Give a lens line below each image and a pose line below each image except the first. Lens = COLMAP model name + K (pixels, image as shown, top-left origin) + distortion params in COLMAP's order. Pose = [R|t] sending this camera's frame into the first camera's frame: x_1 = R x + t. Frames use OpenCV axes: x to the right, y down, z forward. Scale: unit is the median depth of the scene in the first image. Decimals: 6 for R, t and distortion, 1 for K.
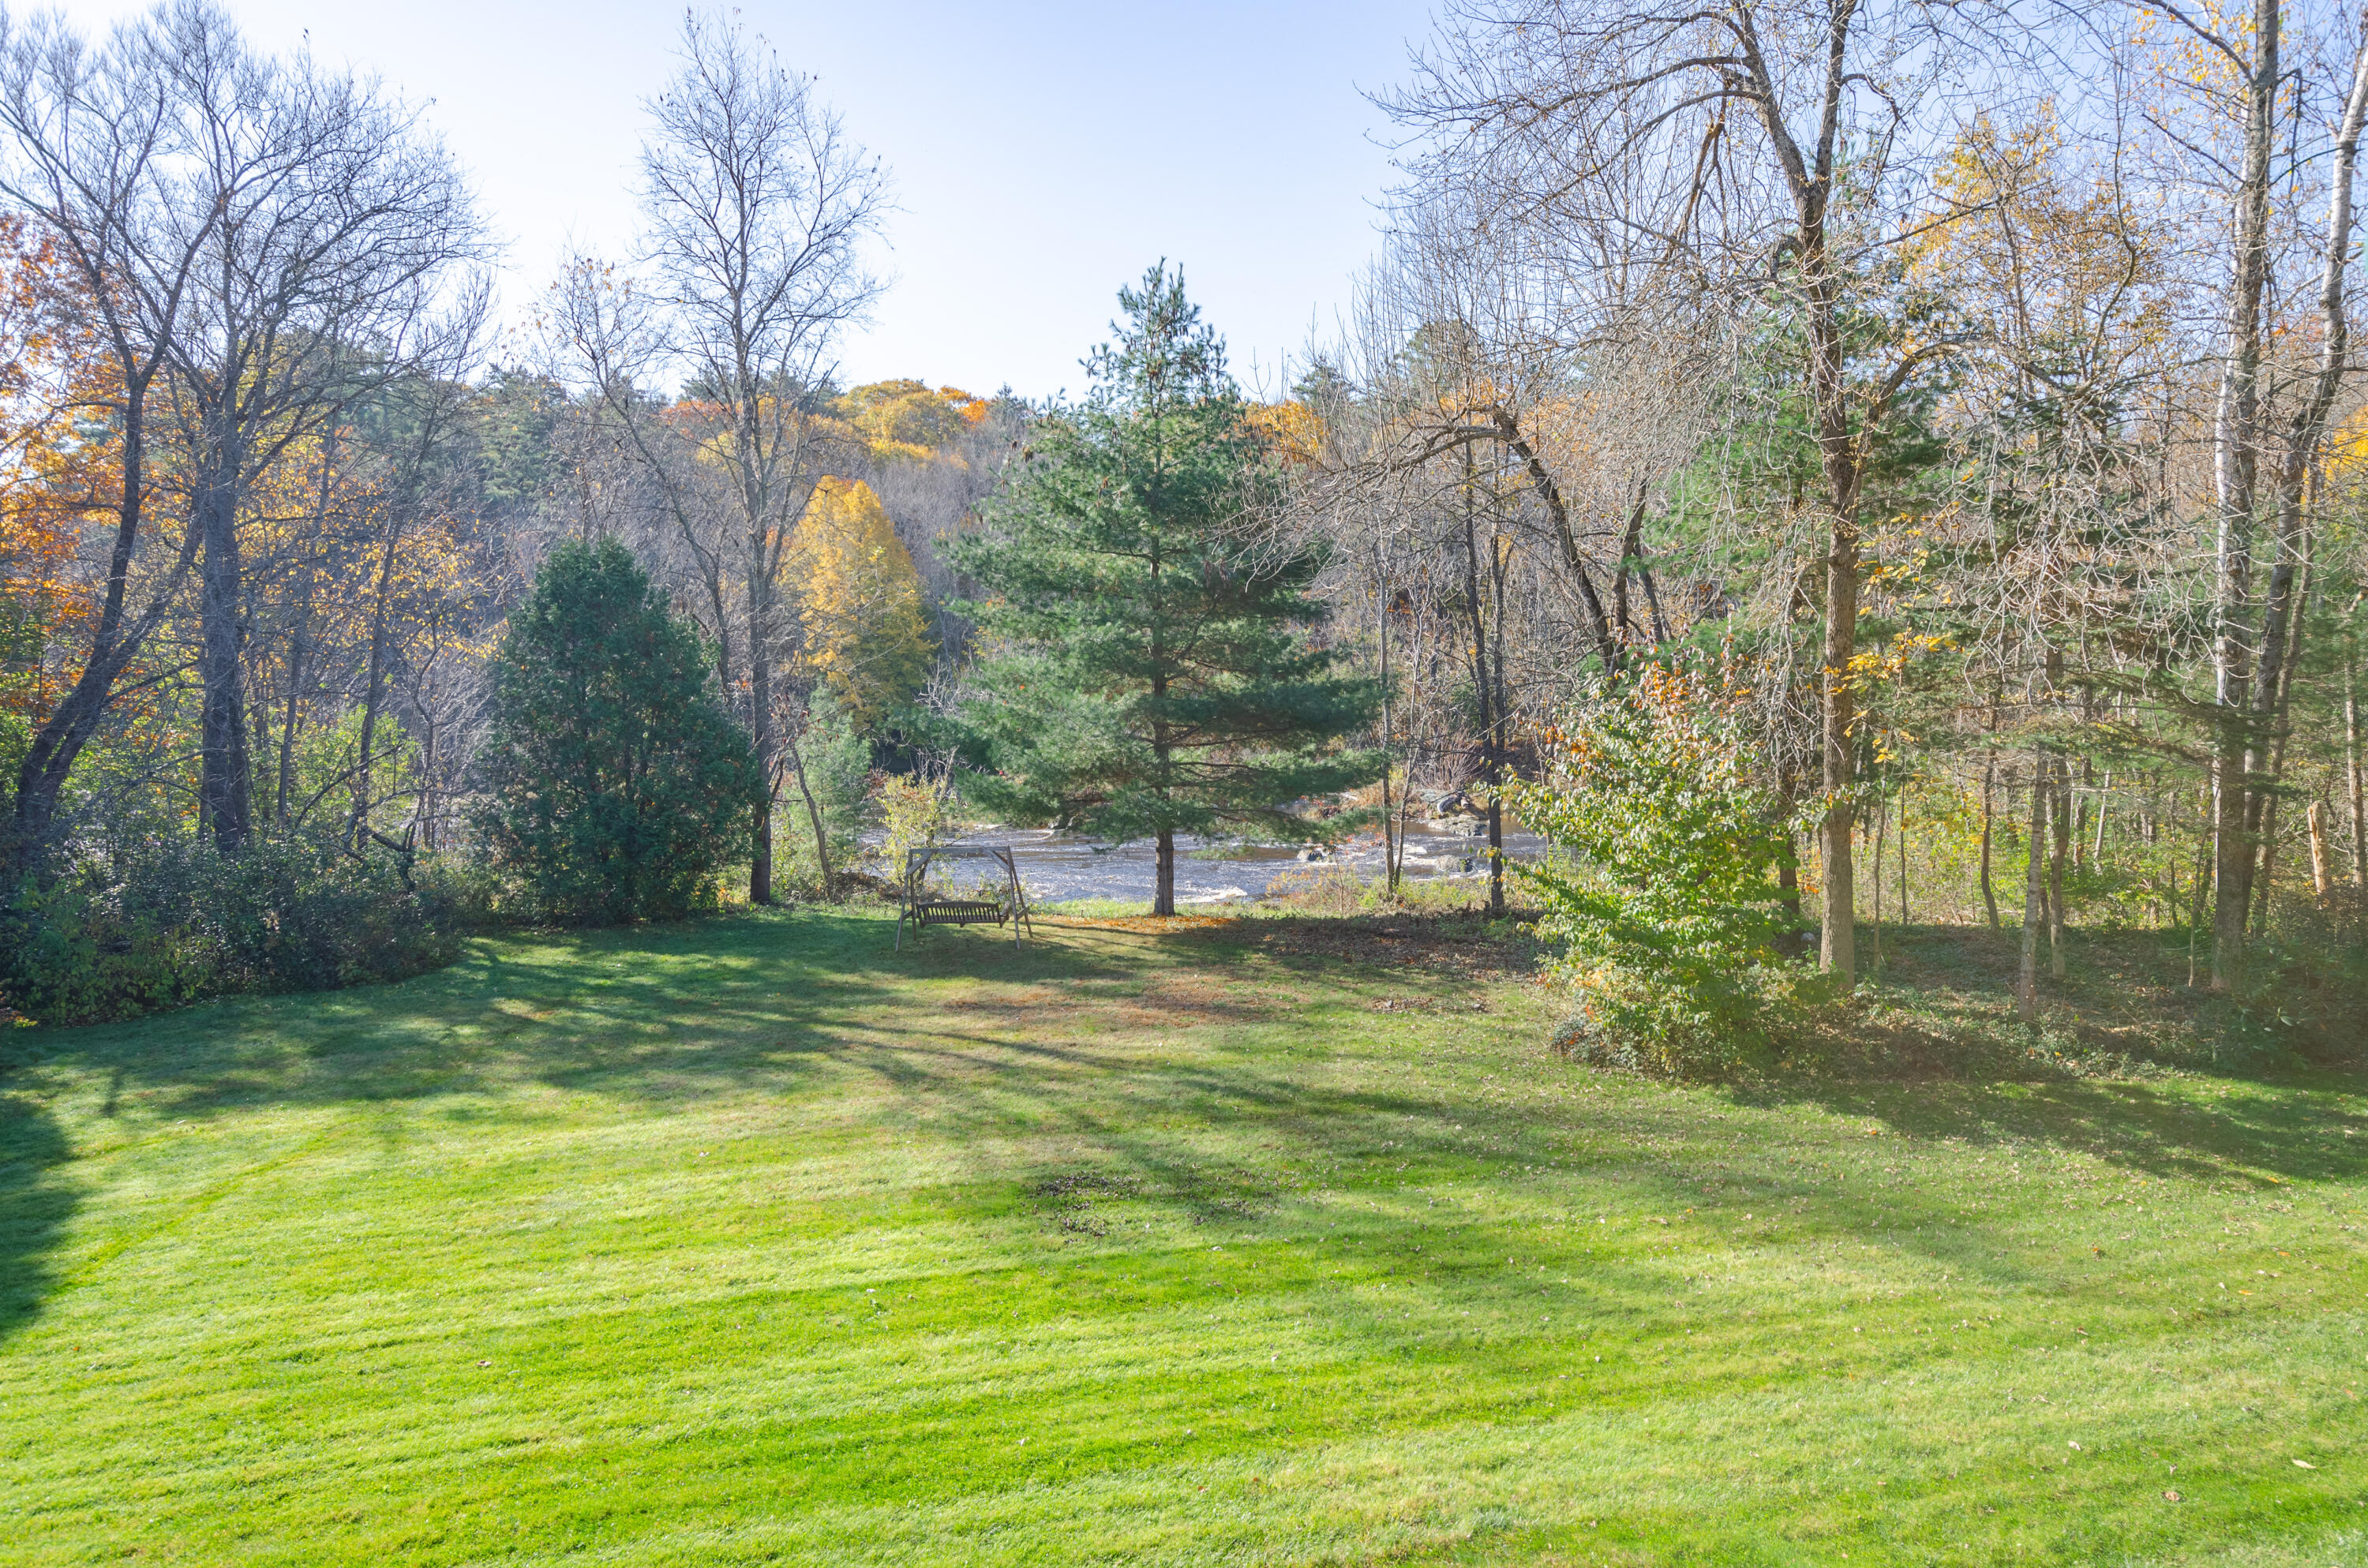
lens RADIAL K [[1452.8, 0, 1197.2], [0, 1452.8, 848.3], [0, 0, 1]] dist [0.012430, 0.002199]
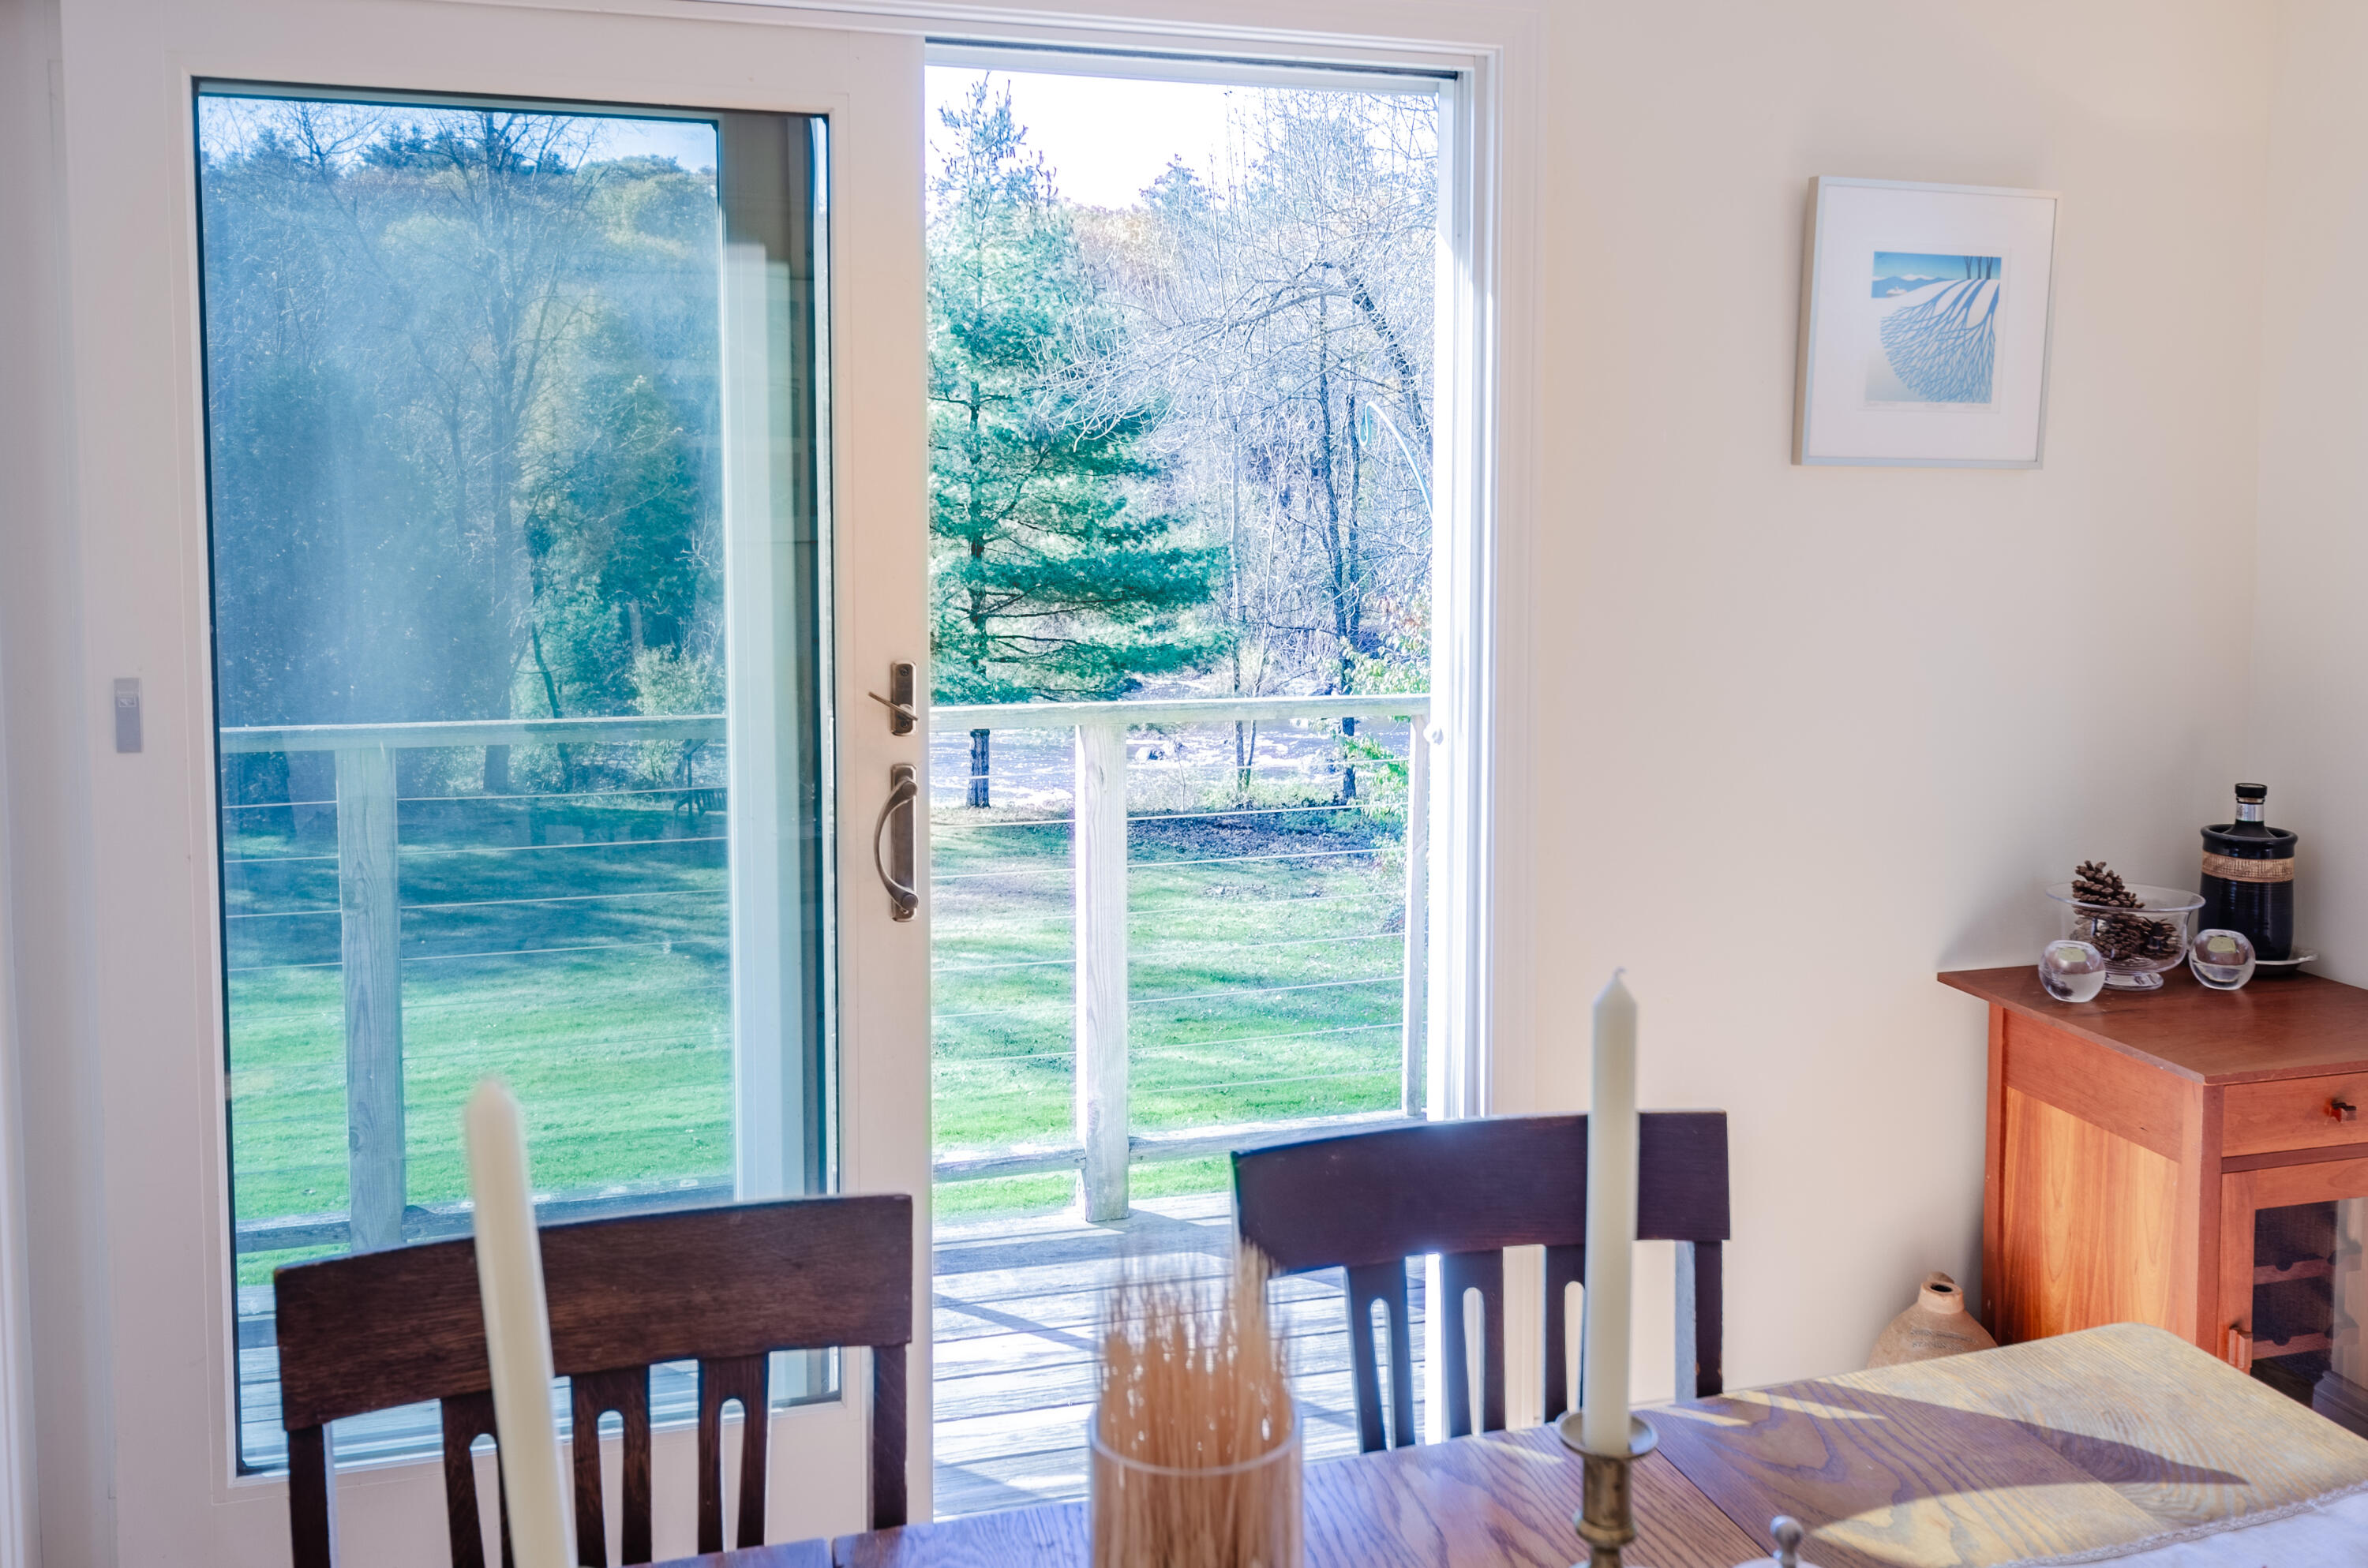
lens RADIAL K [[1926.3, 0, 1274.9], [0, 1926.3, 700.8], [0, 0, 1]] dist [0.003594, -0.012330]
pose [[0.991002, 0.014340, 0.133076, -0.001081], [-0.009632, 0.999307, -0.035957, 0.021666], [-0.133499, 0.034352, 0.990453, -0.183993]]
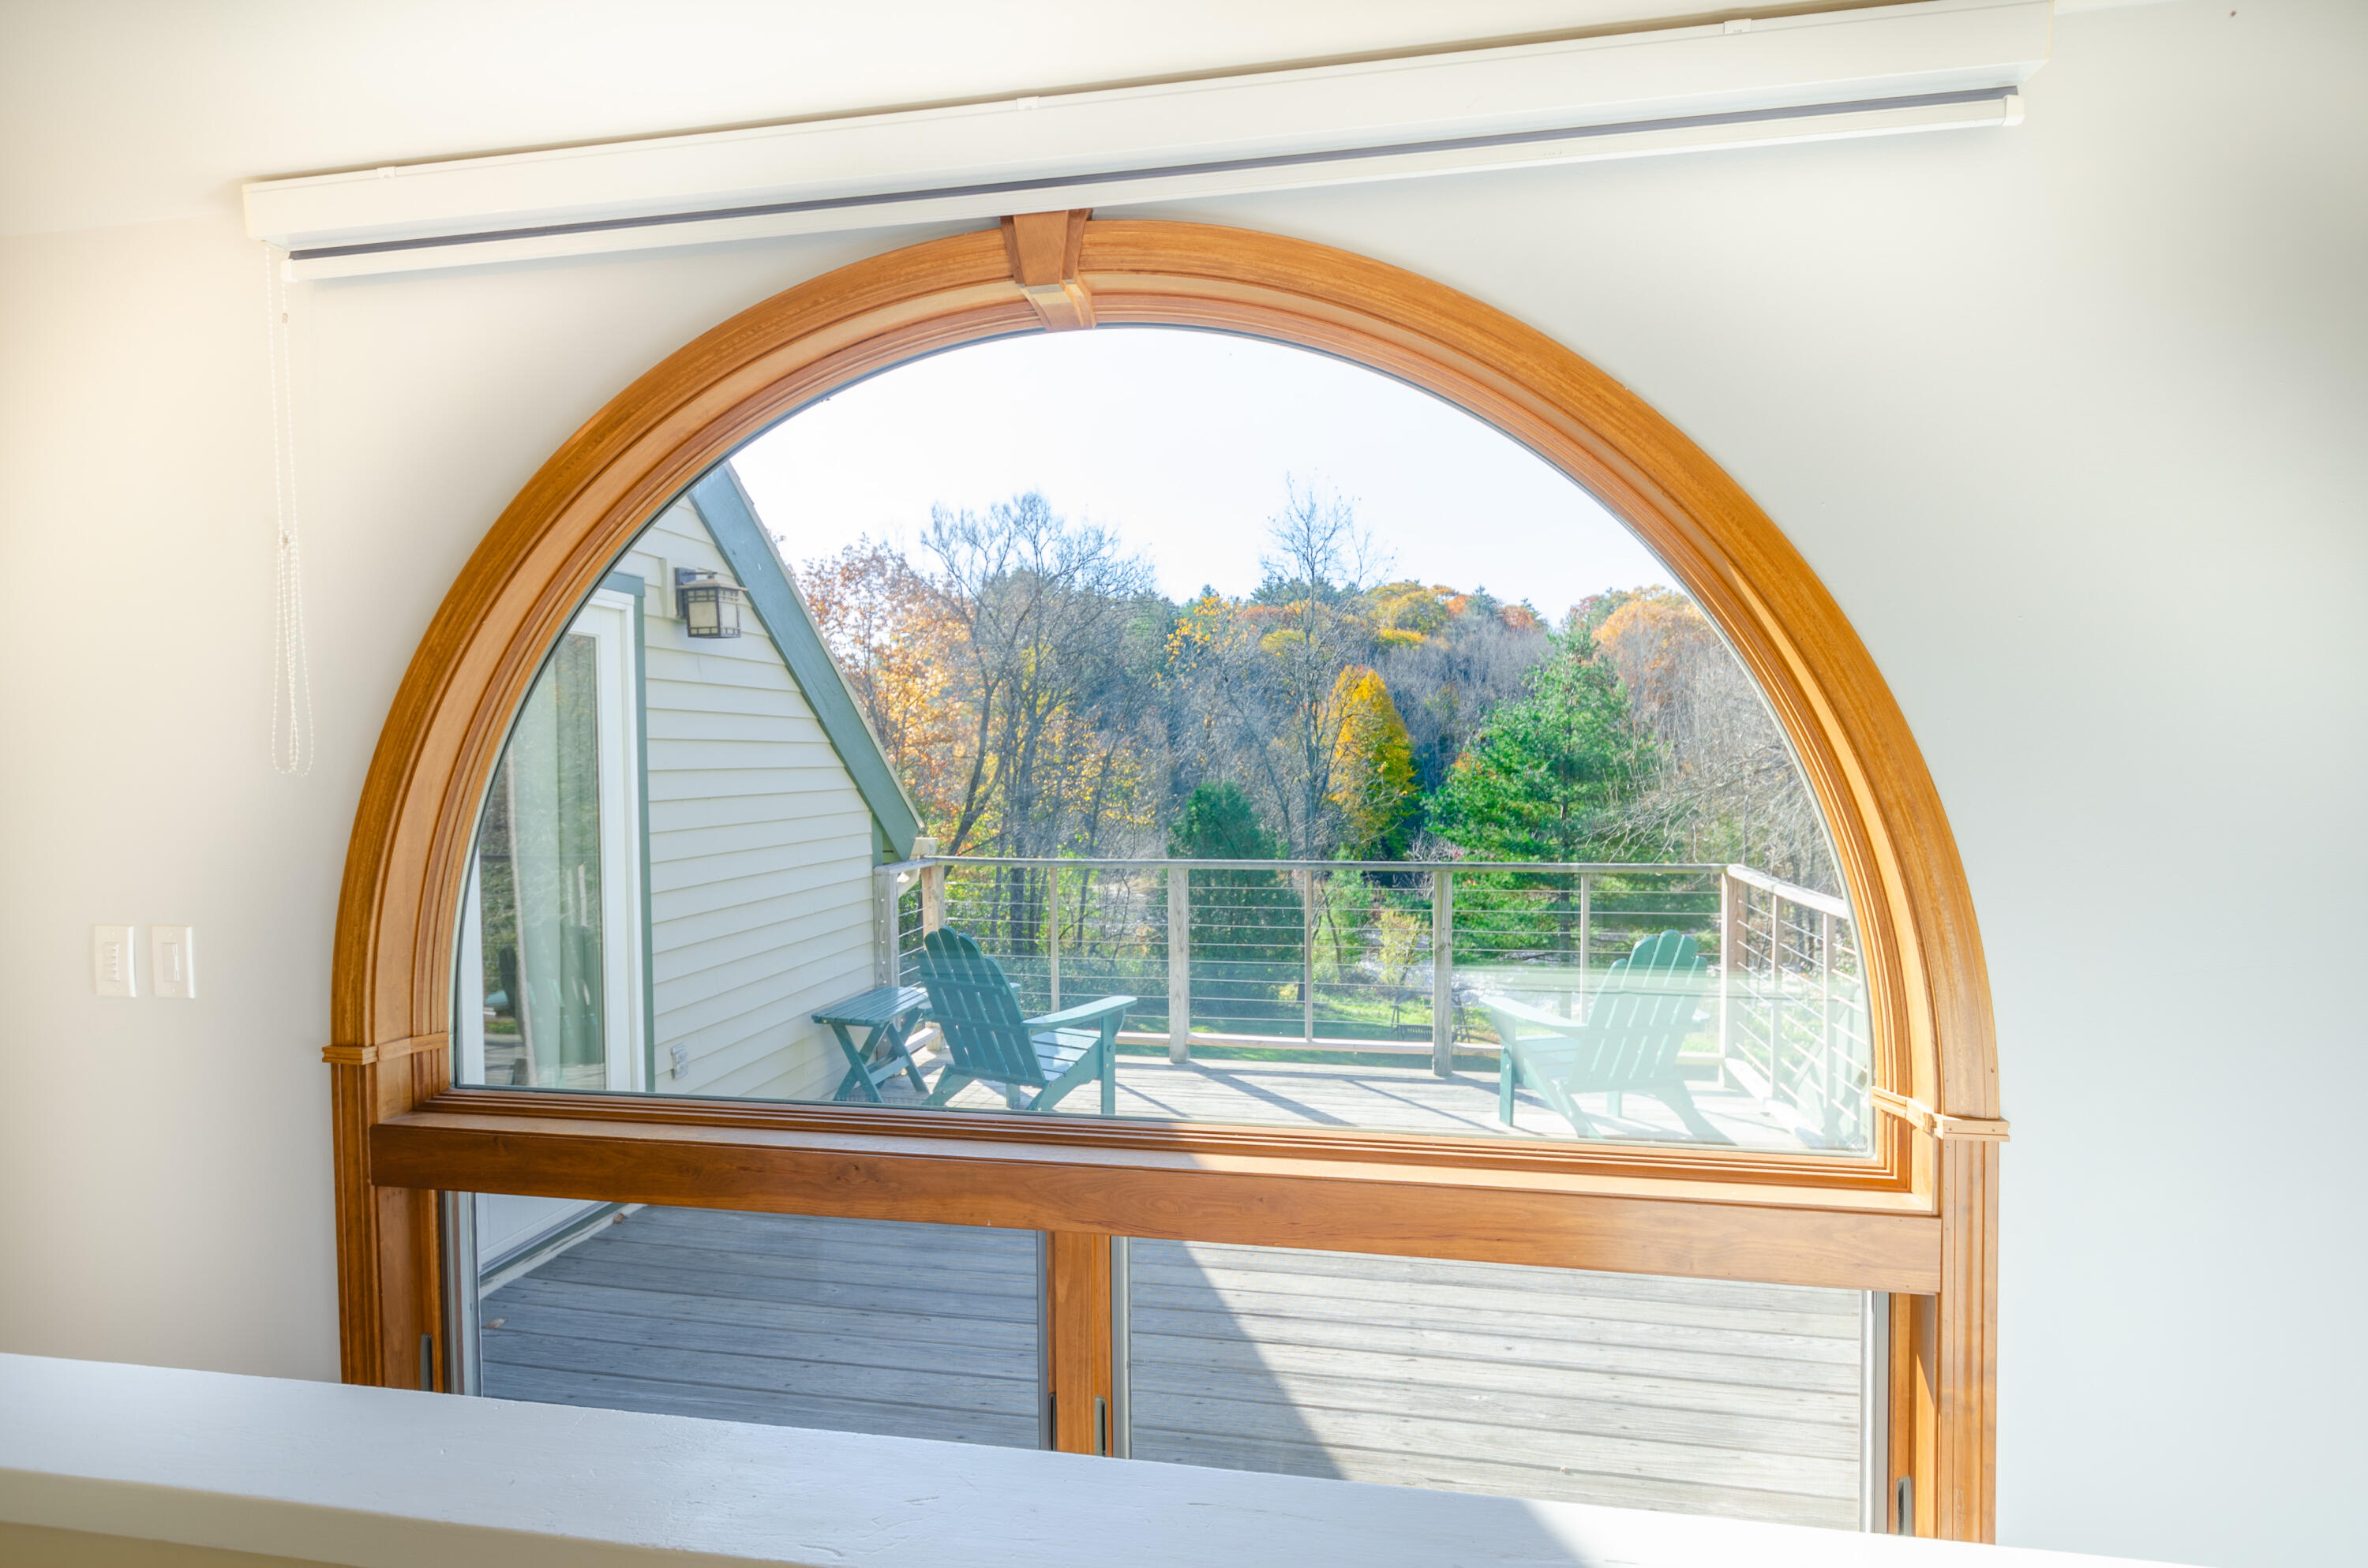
lens RADIAL K [[1236.5, 0, 1176.1], [0, 1236.5, 792.3], [0, 0, 1]] dist [0.013682, -0.003260]
pose [[0.931411, 0.026599, -0.362997, 0.061013], [-0.051569, 0.996909, -0.059271, -0.109822], [0.360298, 0.073925, 0.929903, -0.351720]]
